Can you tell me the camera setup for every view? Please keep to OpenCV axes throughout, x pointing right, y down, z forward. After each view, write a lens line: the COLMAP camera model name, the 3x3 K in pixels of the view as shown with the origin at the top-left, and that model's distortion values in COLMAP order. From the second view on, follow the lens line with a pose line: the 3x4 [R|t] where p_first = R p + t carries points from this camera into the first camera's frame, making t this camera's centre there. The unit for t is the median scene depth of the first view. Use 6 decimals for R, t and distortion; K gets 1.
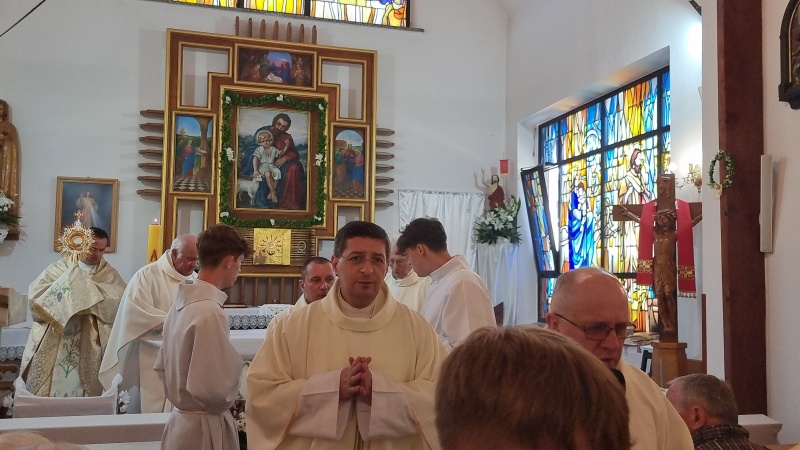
lens RADIAL K [[739.8, 0, 417.3], [0, 739.8, 226.1], [0, 0, 1]] dist [0.109618, -0.138380]
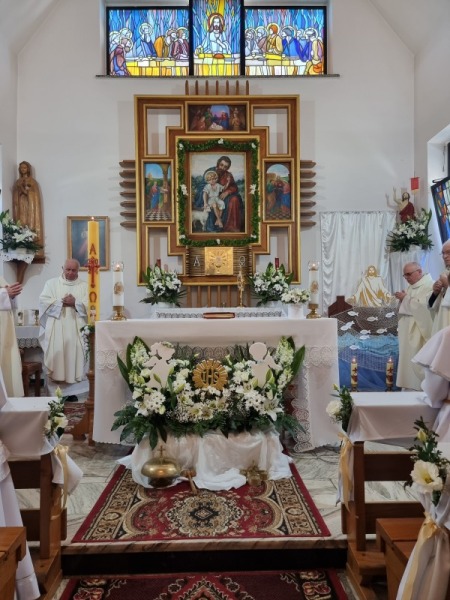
lens RADIAL K [[414.4, 0, 223.5], [0, 414.4, 306.7], [0, 0, 1]] dist [0.094748, -0.082396]
pose [[0.966304, -0.027042, -0.255981, -0.007328], [0.042617, 0.997549, 0.055494, 0.065918], [0.253853, -0.064533, 0.965088, 0.302626]]
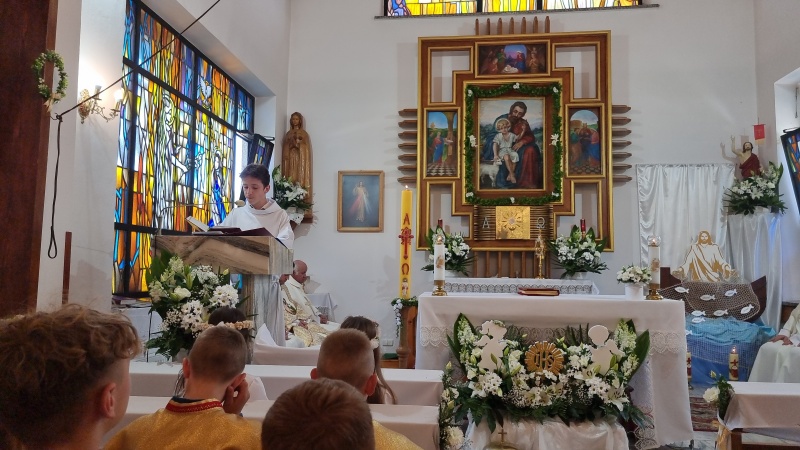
lens RADIAL K [[555.6, 0, 403.3], [0, 555.6, 228.1], [0, 0, 1]] dist [0.084973, -0.066738]
pose [[0.931287, -0.032144, -0.362866, -0.048532], [0.027955, 0.999468, -0.016789, 0.043948], [0.363213, 0.005491, 0.931690, 0.180546]]
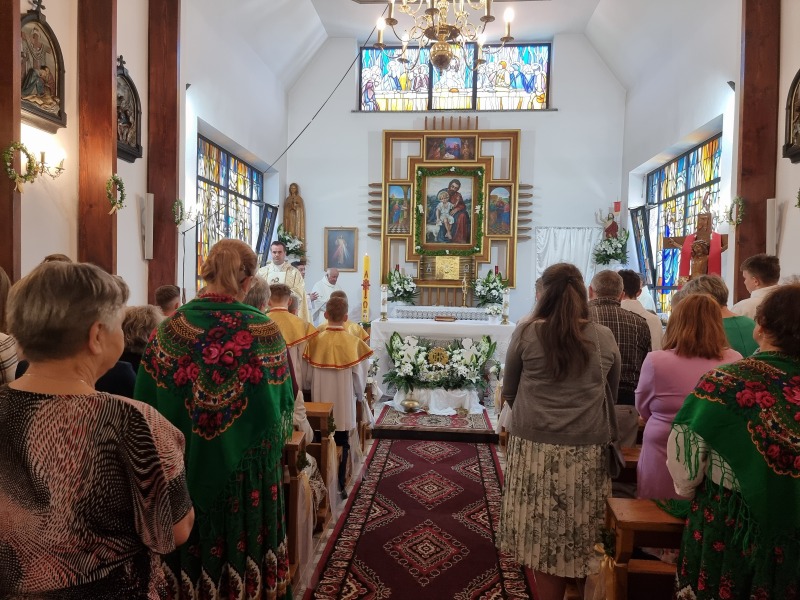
lens RADIAL K [[552.5, 0, 400.3], [0, 552.5, 303.4], [0, 0, 1]] dist [0.094748, -0.082396]
pose [[0.937248, 0.017043, -0.348247, 0.113634], [0.016545, 0.995505, 0.093247, -0.007633], [0.348271, -0.093158, 0.932754, -0.115556]]
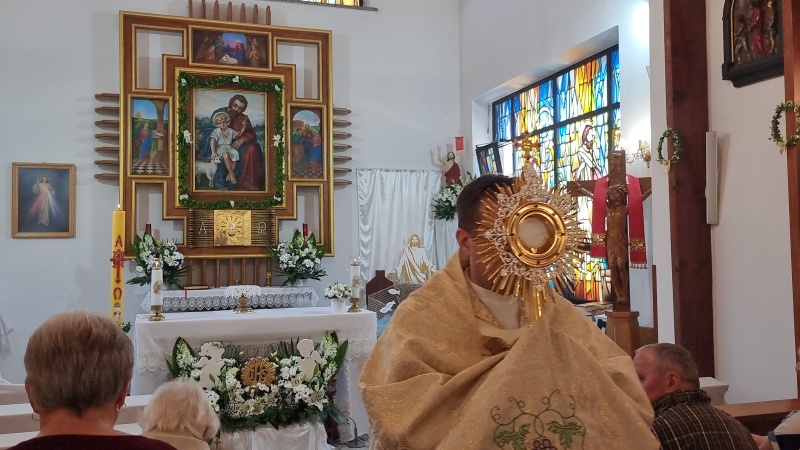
lens RADIAL K [[739.5, 0, 403.1], [0, 739.5, 218.8], [0, 0, 1]] dist [0.108390, -0.148391]
pose [[0.998729, -0.023598, 0.044536, -0.008837], [0.022454, 0.999409, 0.026025, -0.005561], [-0.045124, -0.024992, 0.998669, -0.017145]]
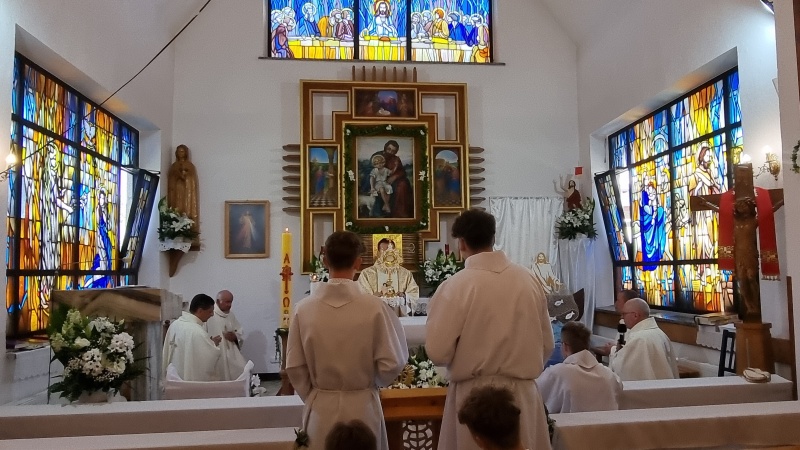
lens RADIAL K [[553.8, 0, 417.4], [0, 553.8, 238.7], [0, 0, 1]] dist [0.000506, 0.002274]
pose [[0.986274, -0.041469, -0.159827, 0.000341], [0.043062, 0.999051, 0.006511, 0.007265], [0.159405, -0.013304, 0.987124, 0.102001]]
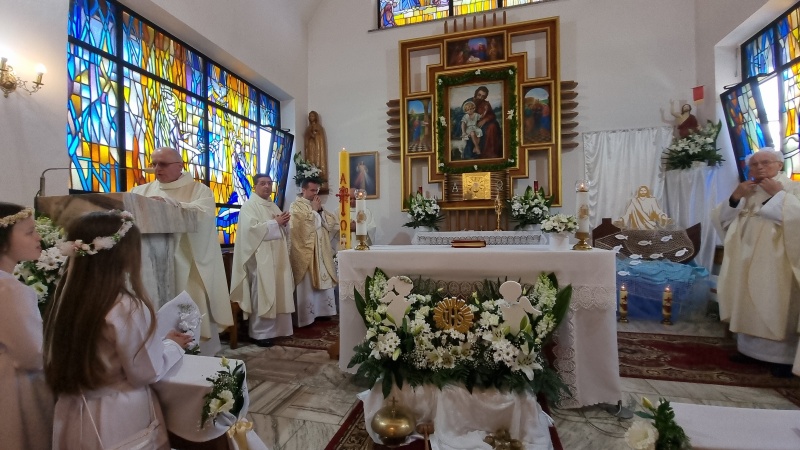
lens RADIAL K [[328.2, 0, 400.7], [0, 328.2, 233.1], [0, 0, 1]] dist [-0.000898, -0.000309]
pose [[0.865909, -0.021279, -0.499749, -0.020249], [0.062004, 0.995955, 0.065027, 0.063625], [0.496344, -0.087294, 0.863726, 0.409272]]
